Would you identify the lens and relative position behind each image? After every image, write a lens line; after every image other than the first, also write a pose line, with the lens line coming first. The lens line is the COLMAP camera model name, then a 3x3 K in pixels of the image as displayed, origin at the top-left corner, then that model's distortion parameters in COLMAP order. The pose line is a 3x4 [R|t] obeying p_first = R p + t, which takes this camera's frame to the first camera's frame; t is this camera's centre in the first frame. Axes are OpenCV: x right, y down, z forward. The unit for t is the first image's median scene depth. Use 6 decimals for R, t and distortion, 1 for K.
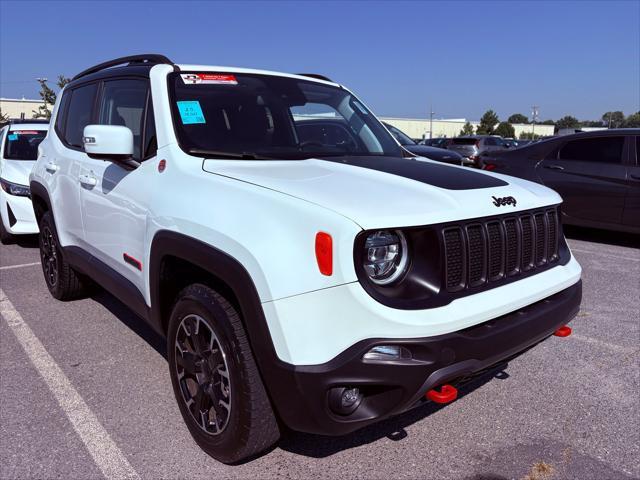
lens RADIAL K [[488.3, 0, 320.0], [0, 488.3, 240.0], [0, 0, 1]] dist [0.012671, -0.000227]
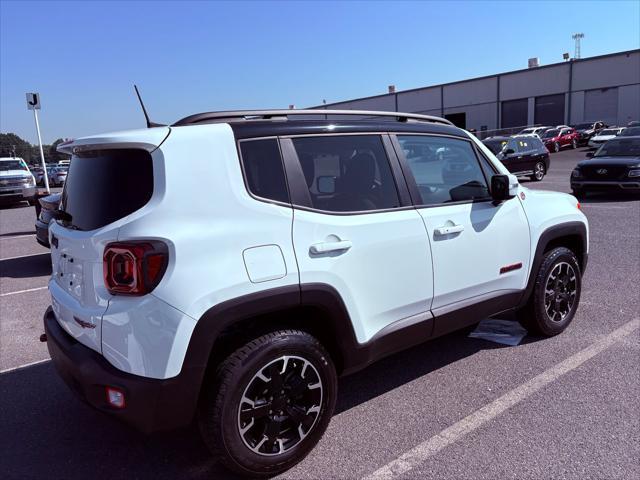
lens RADIAL K [[488.3, 0, 320.0], [0, 488.3, 240.0], [0, 0, 1]] dist [0.012671, -0.000227]
pose [[0.056763, -0.181081, 0.981829, -1.972064], [0.248561, 0.955013, 0.161765, -0.440851], [-0.966952, 0.234862, 0.099219, 1.517726]]
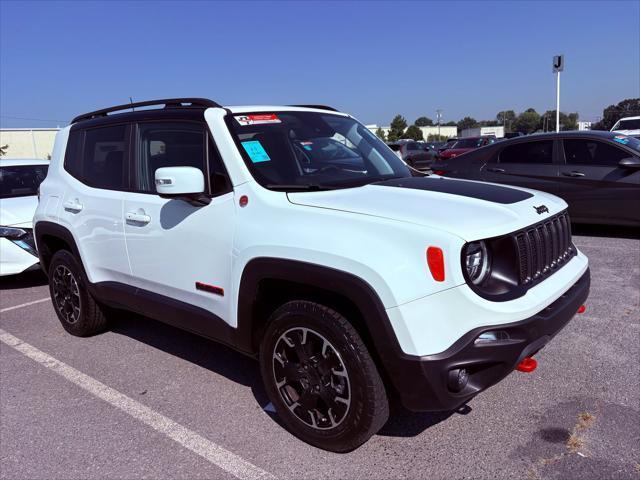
lens RADIAL K [[488.3, 0, 320.0], [0, 488.3, 240.0], [0, 0, 1]] dist [0.012671, -0.000227]
pose [[0.984198, -0.087879, 0.153726, -0.328784], [0.091029, 0.995756, -0.013562, -0.030551], [-0.151882, 0.027341, 0.988020, -0.137544]]
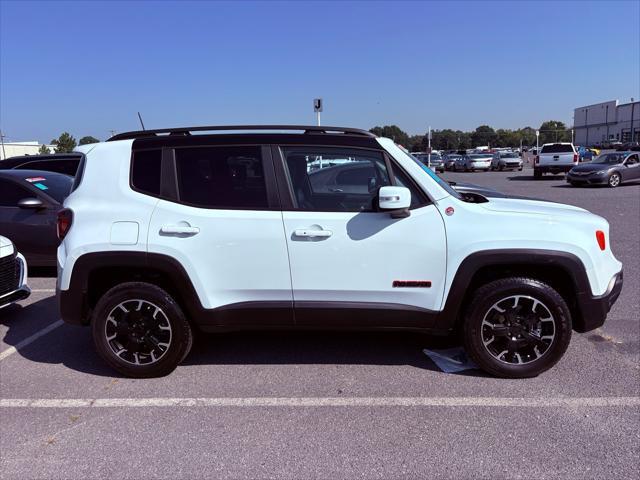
lens RADIAL K [[480.9, 0, 320.0], [0, 480.9, 240.0], [0, 0, 1]] dist [0.013102, 0.001348]
pose [[0.687974, -0.145034, 0.711096, -1.646548], [0.173968, 0.984217, 0.032429, -0.181970], [-0.704576, 0.101398, 0.702347, 0.254526]]
